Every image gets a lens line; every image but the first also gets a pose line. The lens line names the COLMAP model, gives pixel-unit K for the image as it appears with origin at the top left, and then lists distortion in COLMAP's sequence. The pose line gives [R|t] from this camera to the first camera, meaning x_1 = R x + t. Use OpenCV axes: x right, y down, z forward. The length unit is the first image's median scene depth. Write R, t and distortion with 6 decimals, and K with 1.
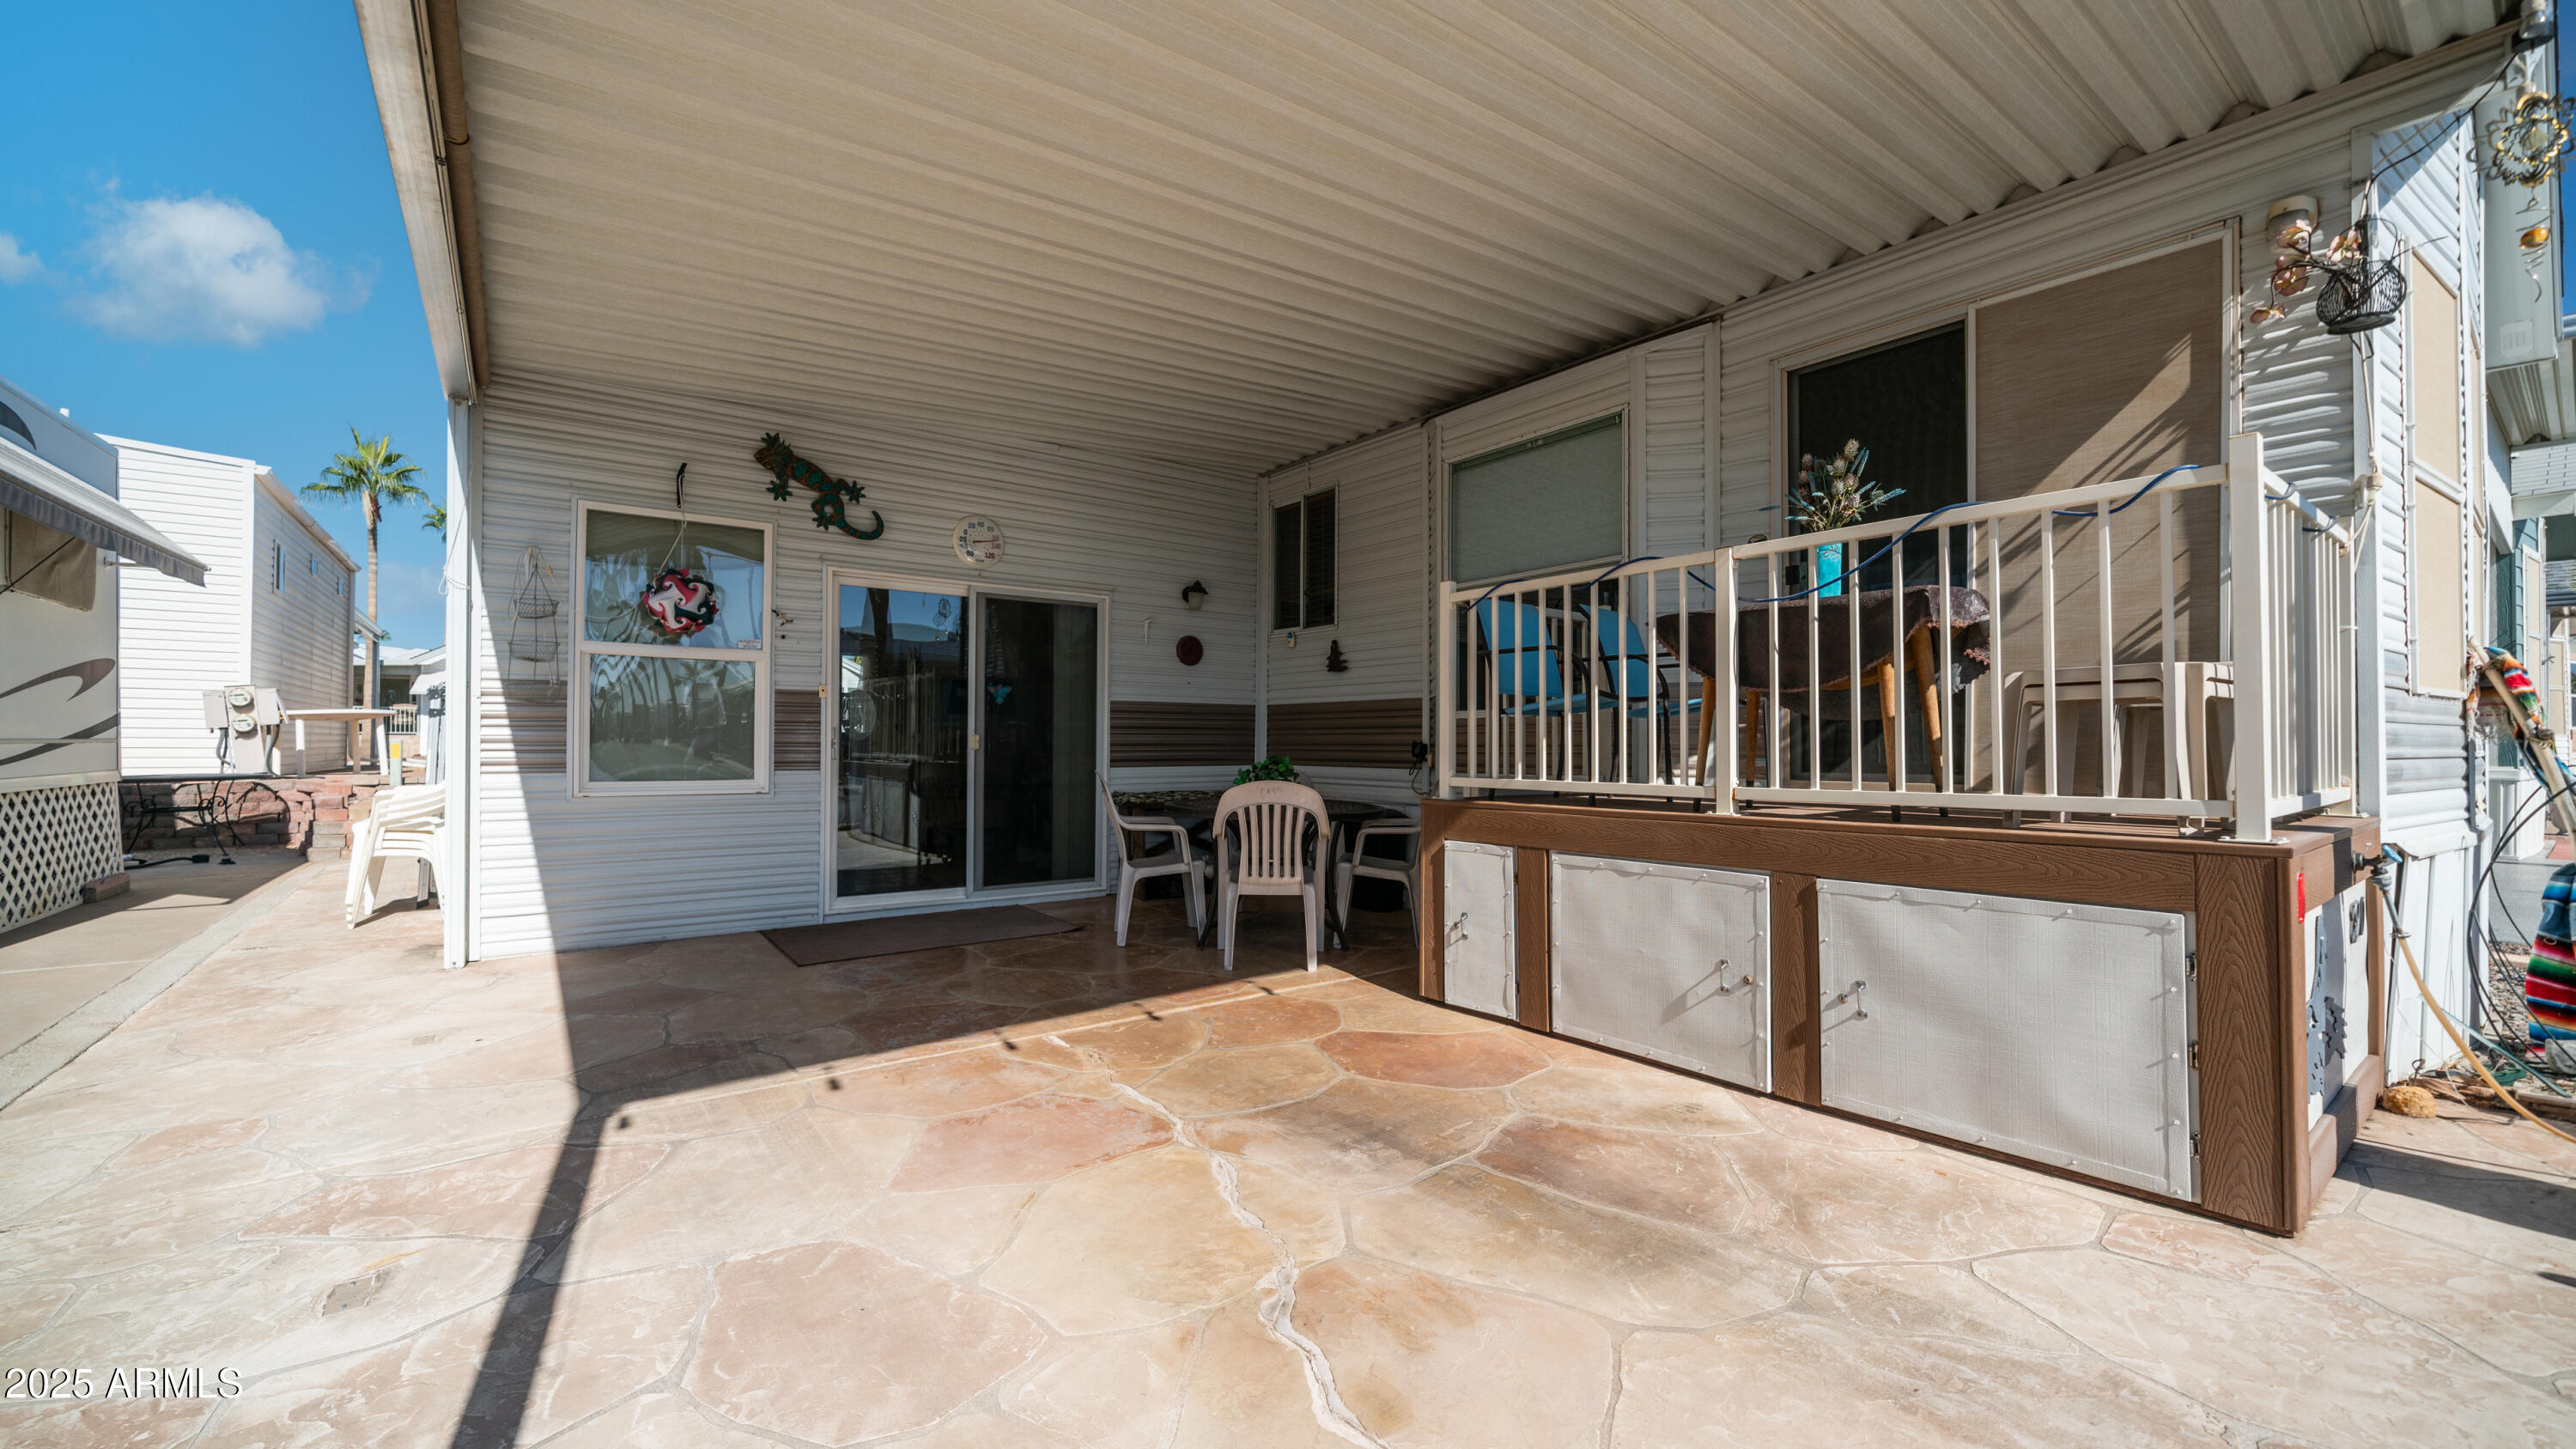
lens RADIAL K [[1001.9, 0, 1284.9], [0, 1001.9, 719.0], [0, 0, 1]] dist [0.002529, -0.000343]
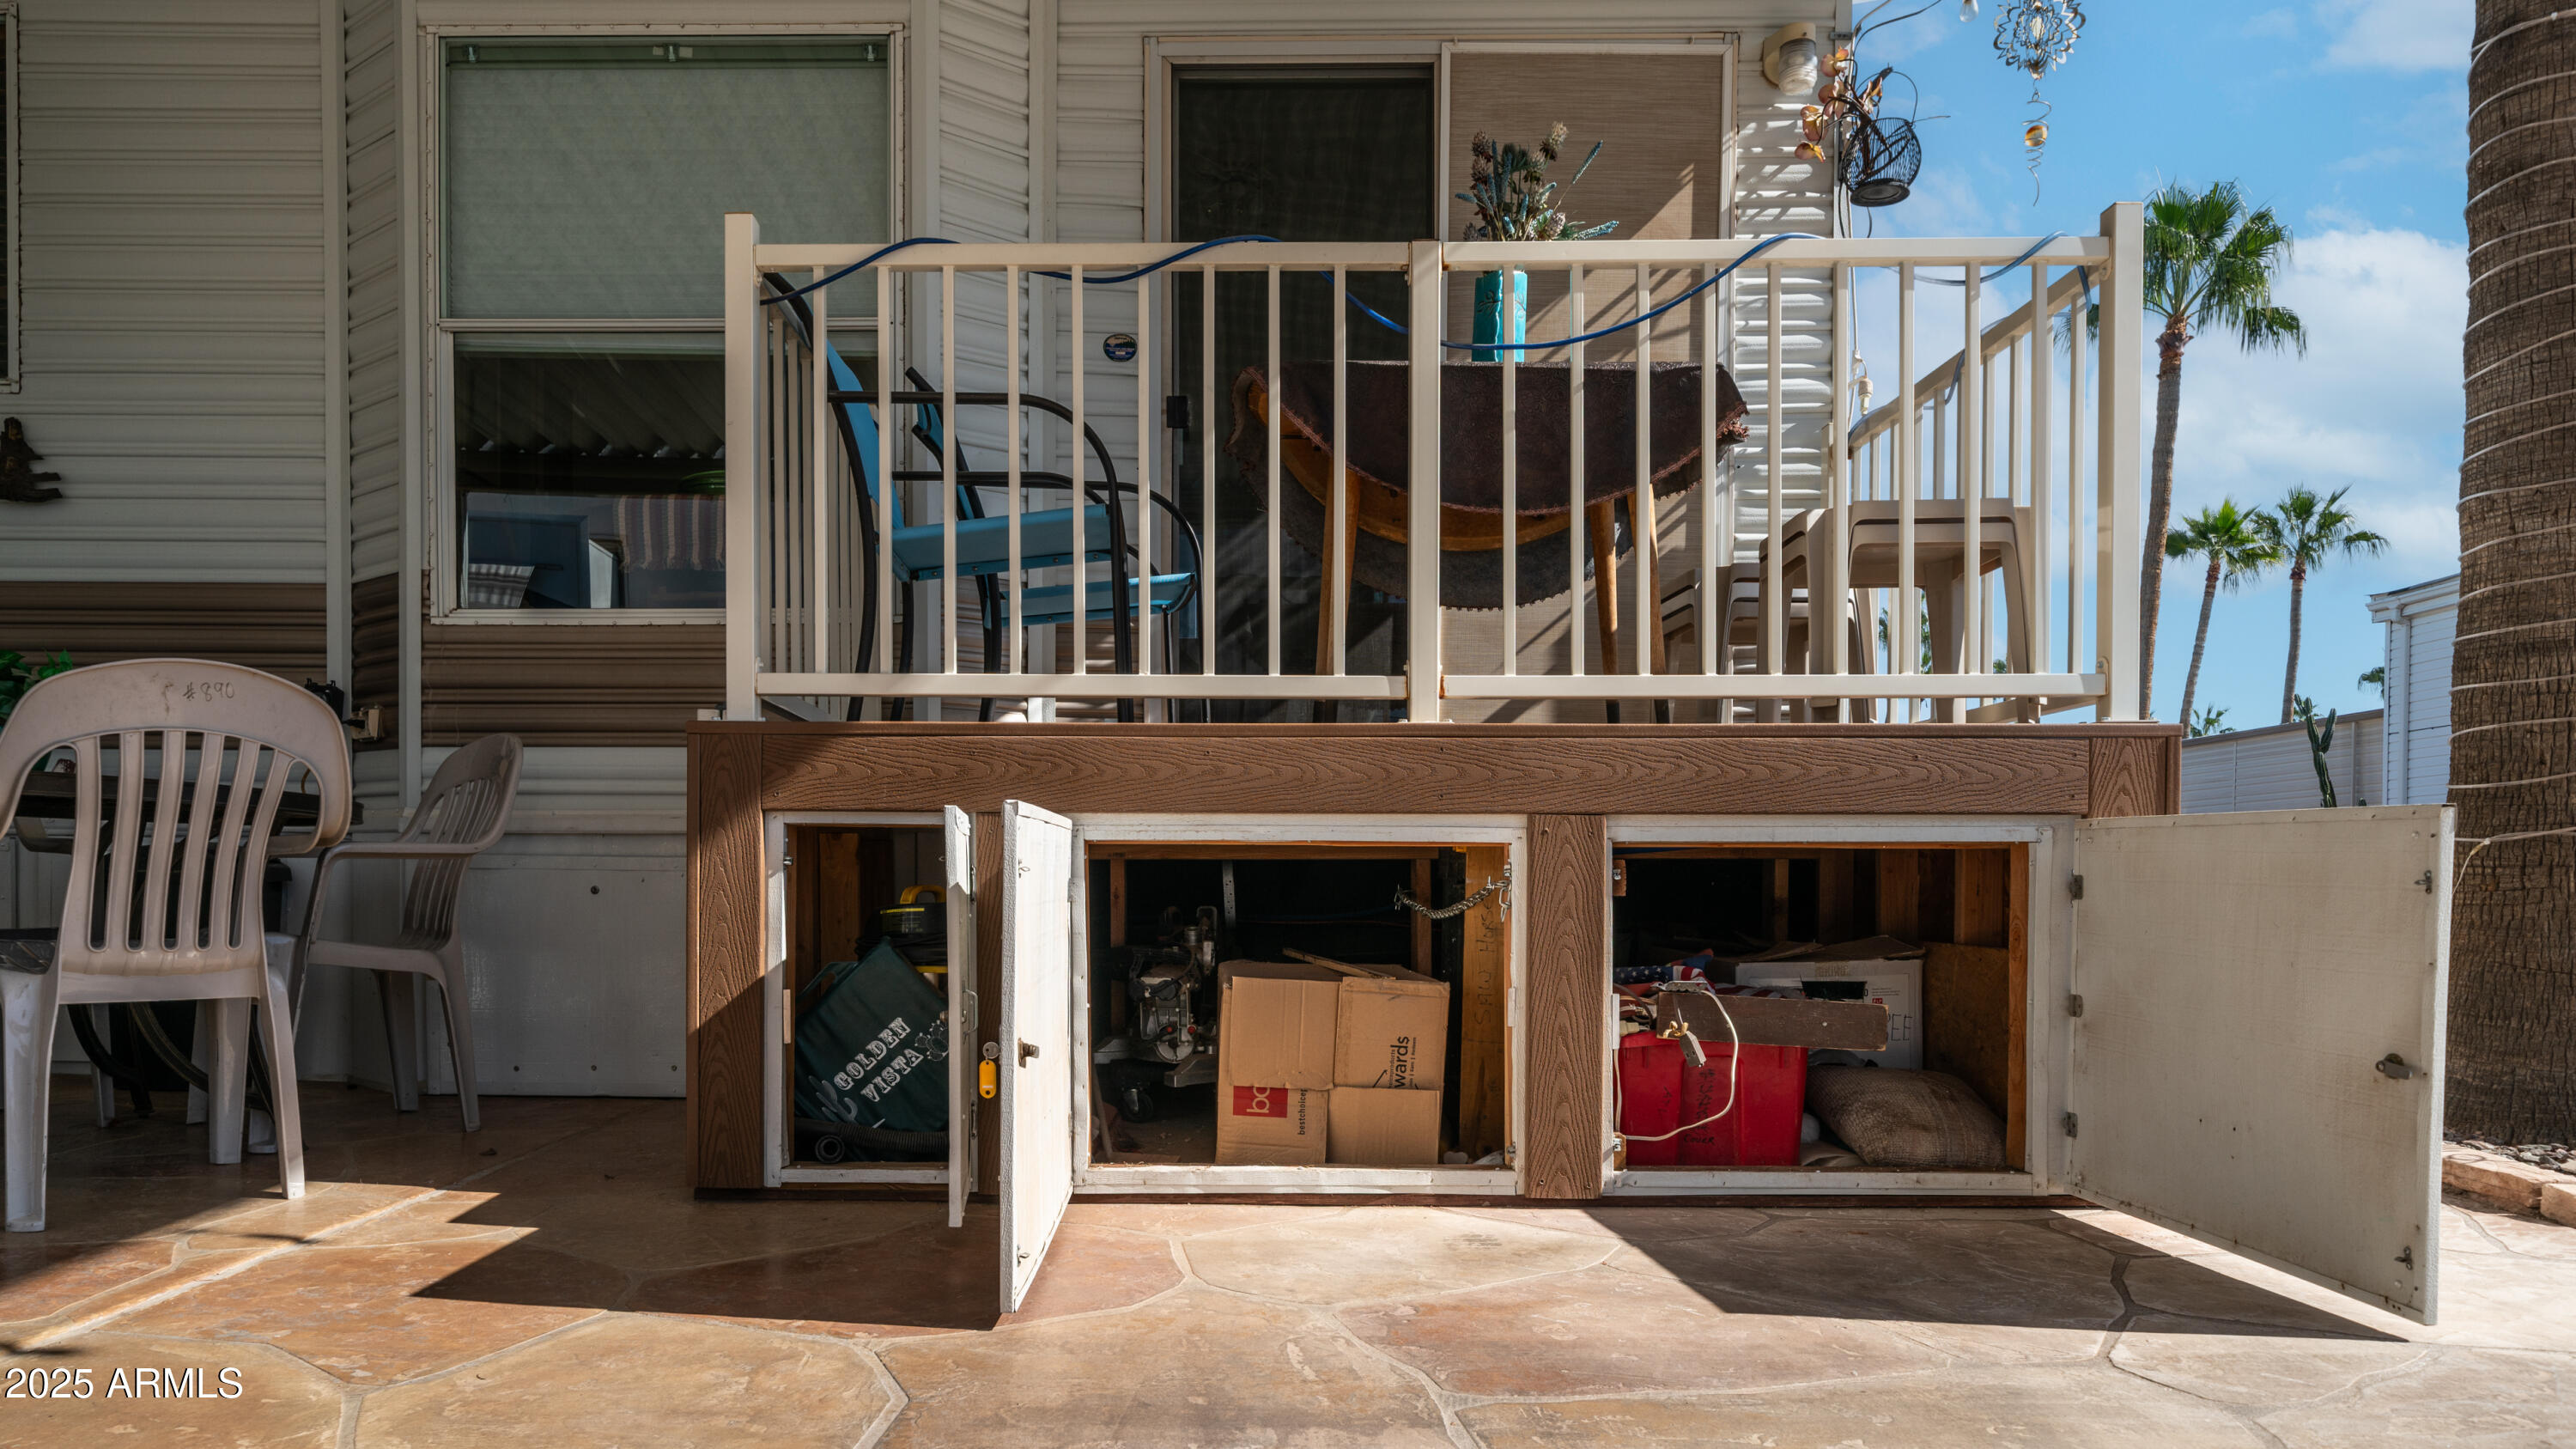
lens RADIAL K [[1623.0, 0, 1235.5], [0, 1623.0, 909.3], [0, 0, 1]] dist [-0.004526, 0.000798]
pose [[0.620899, -0.009149, 0.783837, -0.292881], [-0.023403, 0.999270, 0.030202, 0.154389], [-0.783541, -0.037097, 0.620231, 0.470520]]
